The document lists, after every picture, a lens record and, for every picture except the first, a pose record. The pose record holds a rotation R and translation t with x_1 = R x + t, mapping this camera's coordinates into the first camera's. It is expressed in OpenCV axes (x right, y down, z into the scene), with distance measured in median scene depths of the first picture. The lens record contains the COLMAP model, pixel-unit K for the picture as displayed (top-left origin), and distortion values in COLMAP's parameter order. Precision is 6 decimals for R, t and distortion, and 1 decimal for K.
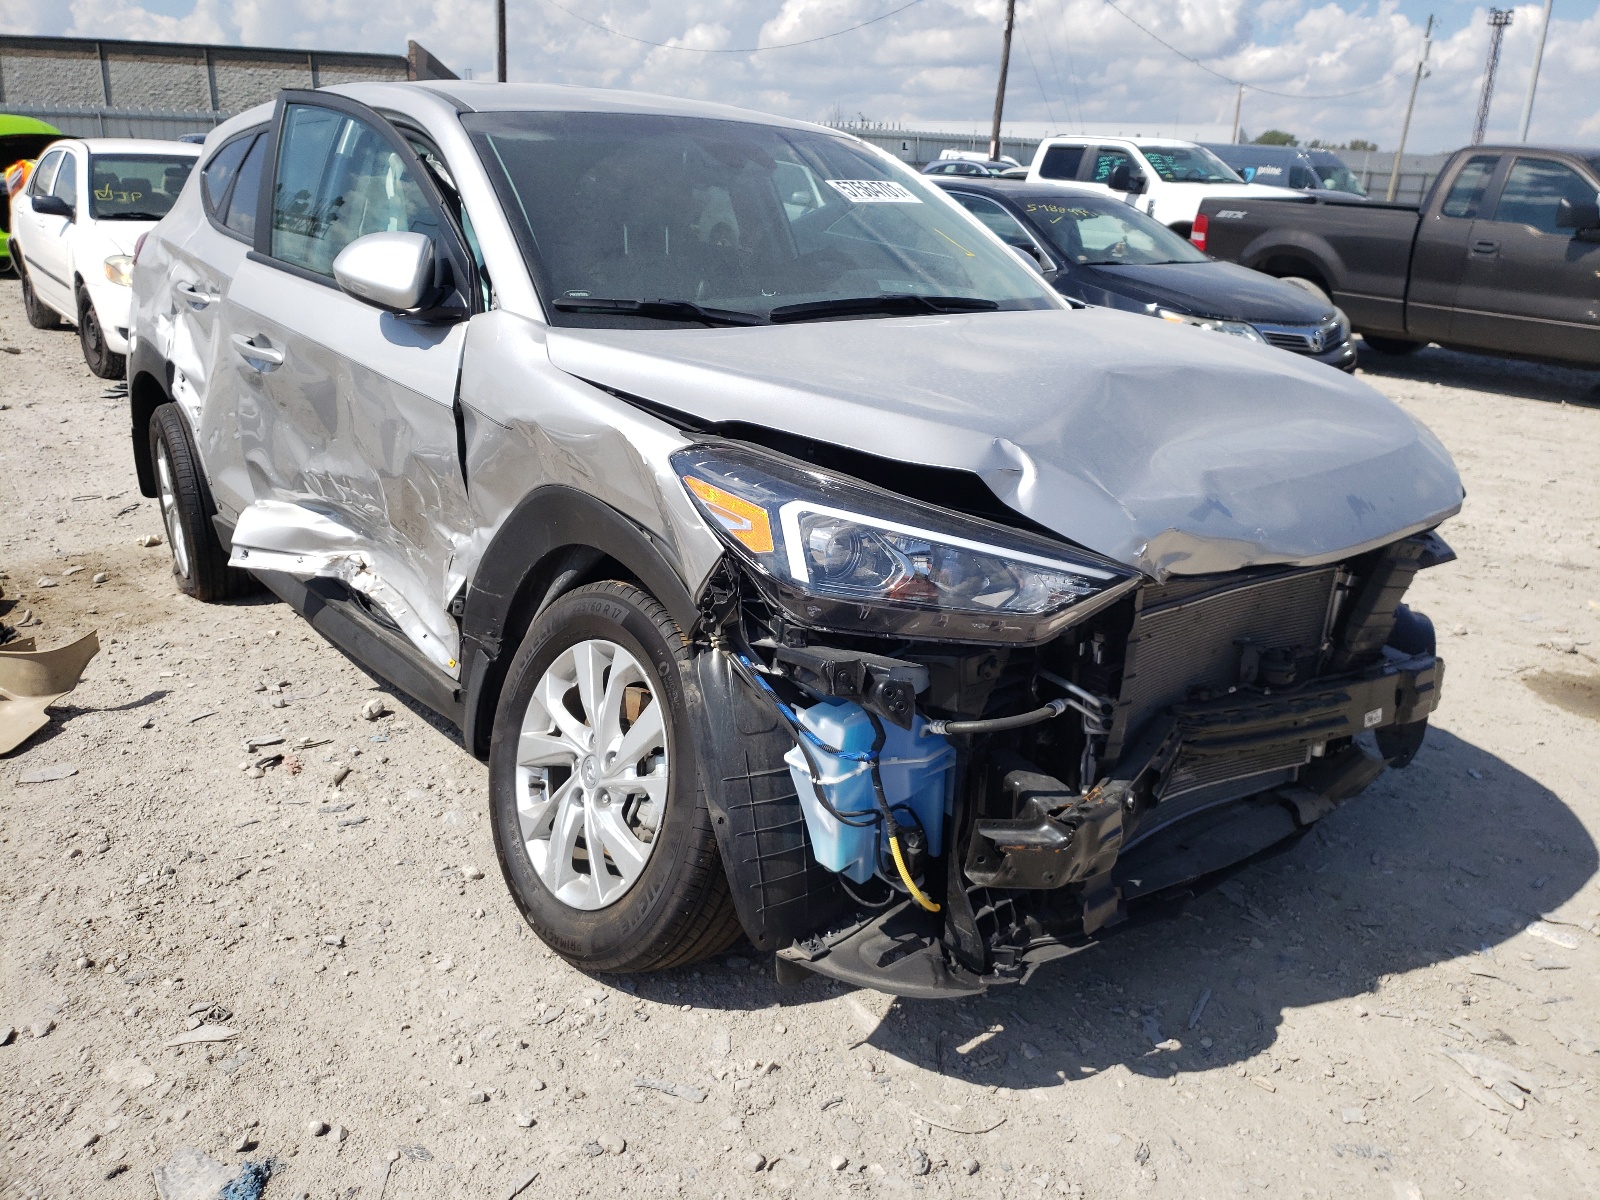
lens RADIAL K [[1209.1, 0, 793.8], [0, 1209.1, 606.1], [0, 0, 1]] dist [0.038181, -0.013407]
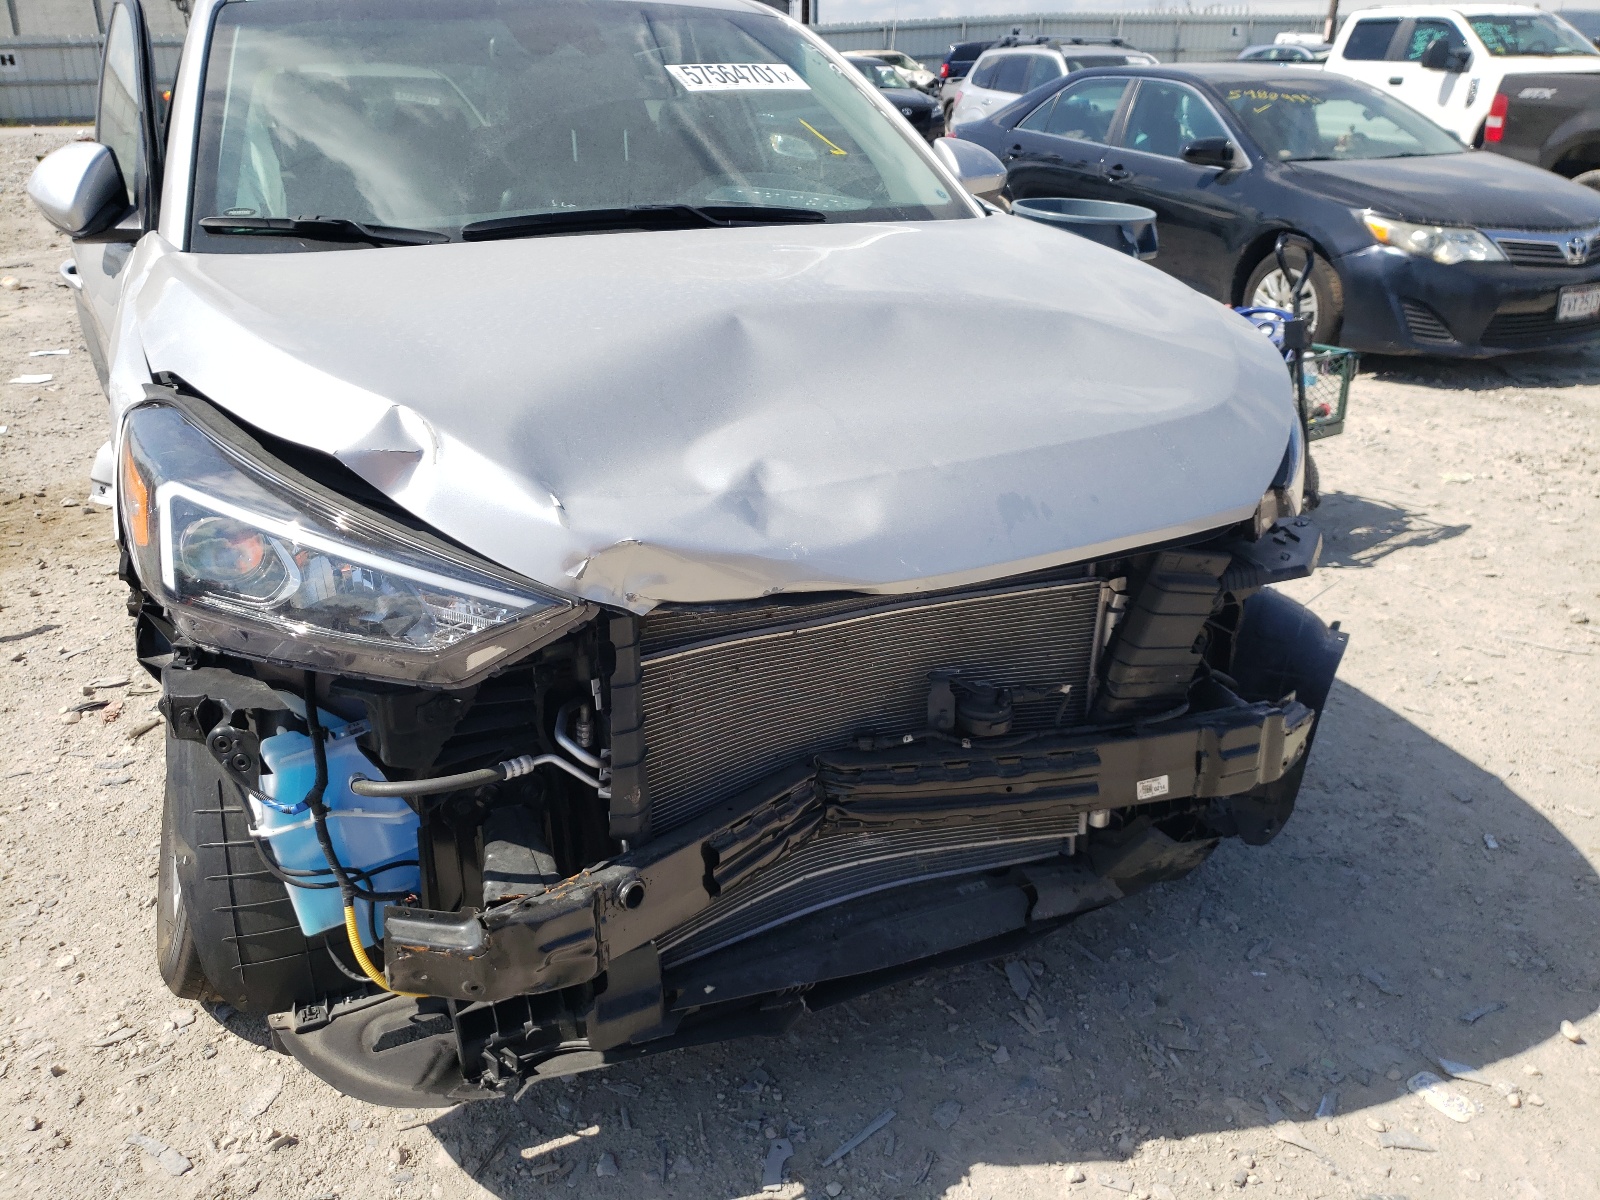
lens RADIAL K [[1209.1, 0, 793.8], [0, 1209.1, 606.1], [0, 0, 1]] dist [0.038181, -0.013407]
pose [[0.970373, 0.060191, -0.233993, 0.414021], [-0.044141, 0.996337, 0.073239, -0.060072], [0.237544, -0.060740, 0.969476, 0.231504]]
